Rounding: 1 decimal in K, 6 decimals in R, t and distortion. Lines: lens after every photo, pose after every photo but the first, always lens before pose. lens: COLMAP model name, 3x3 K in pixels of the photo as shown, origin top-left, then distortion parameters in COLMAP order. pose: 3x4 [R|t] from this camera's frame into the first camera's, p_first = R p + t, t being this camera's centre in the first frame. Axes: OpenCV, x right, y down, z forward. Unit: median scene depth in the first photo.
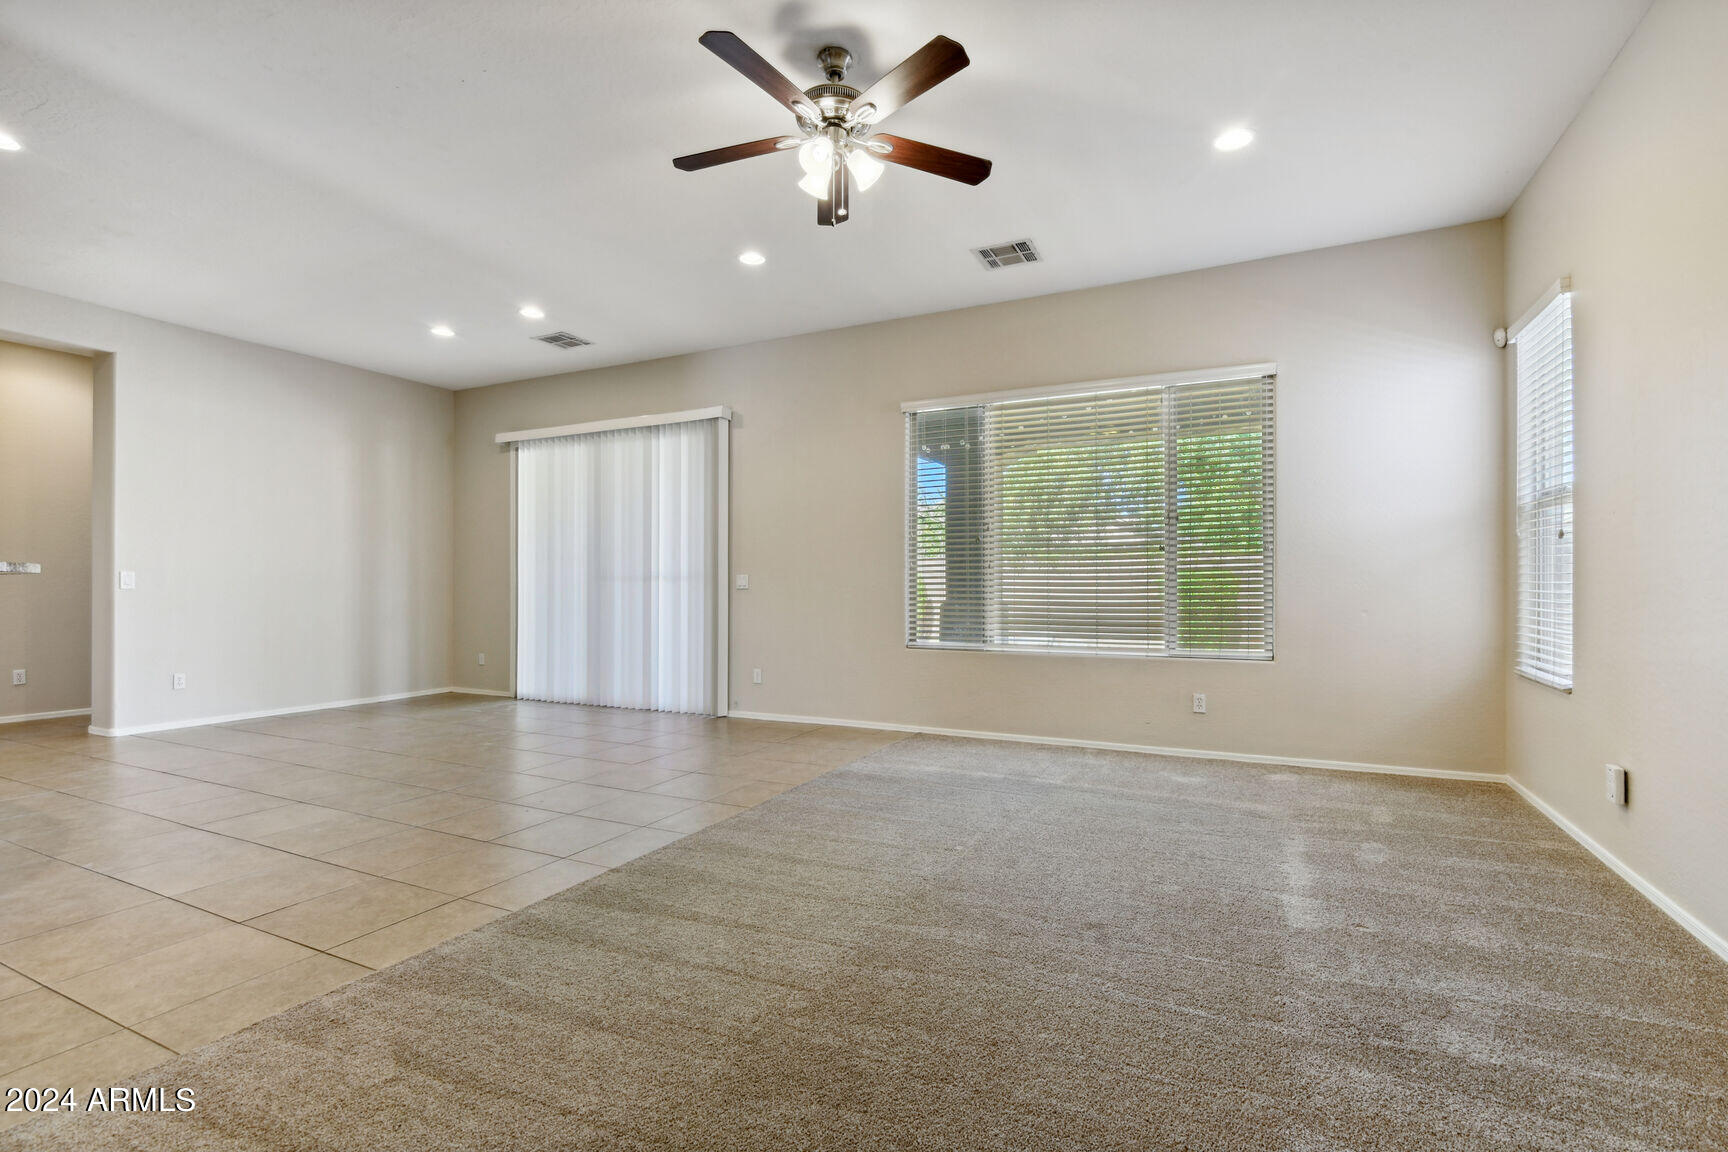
lens RADIAL K [[794.5, 0, 873.6], [0, 794.5, 581.4], [0, 0, 1]] dist [0.001936, -0.000326]
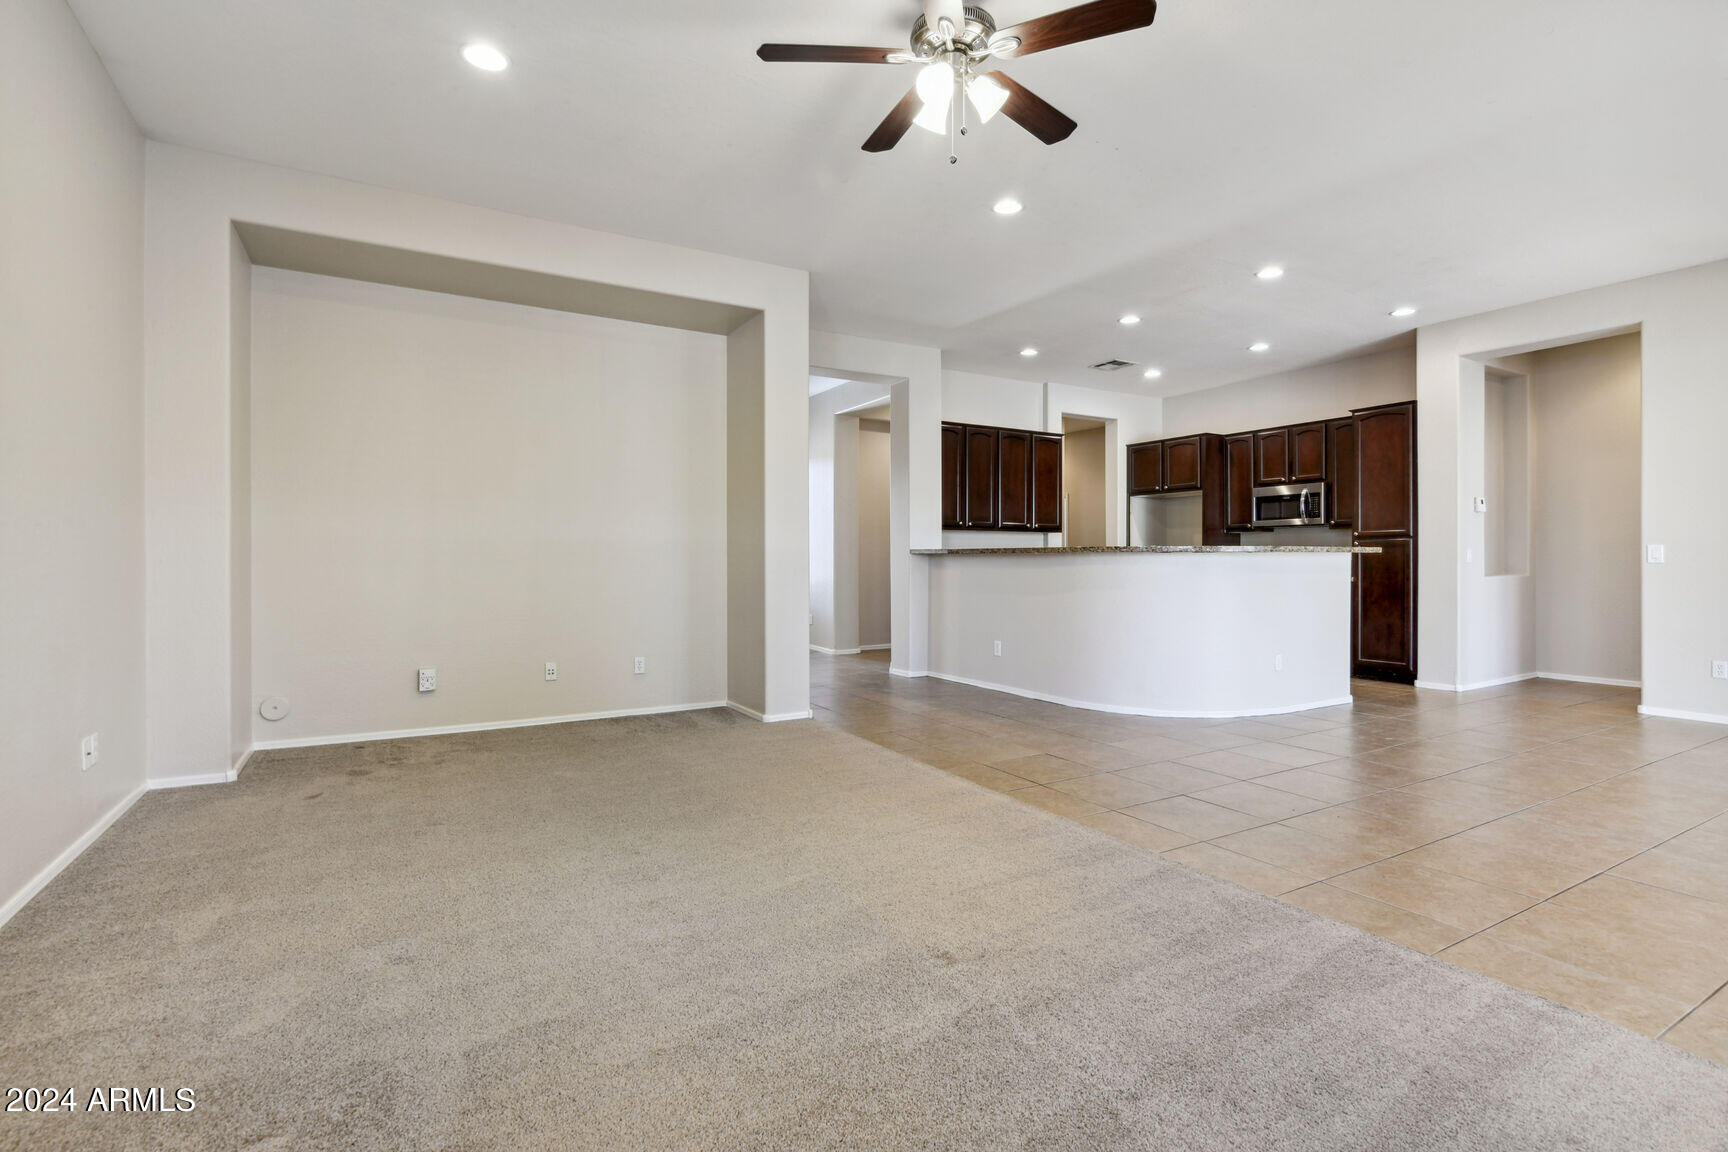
lens RADIAL K [[794.5, 0, 873.6], [0, 794.5, 581.4], [0, 0, 1]] dist [0.001936, -0.000326]
pose [[-0.547977, 0.022867, -0.836181, 0.411749], [0.003564, 0.999681, 0.025003, 0.004285], [0.836486, 0.010721, -0.547883, 0.785831]]
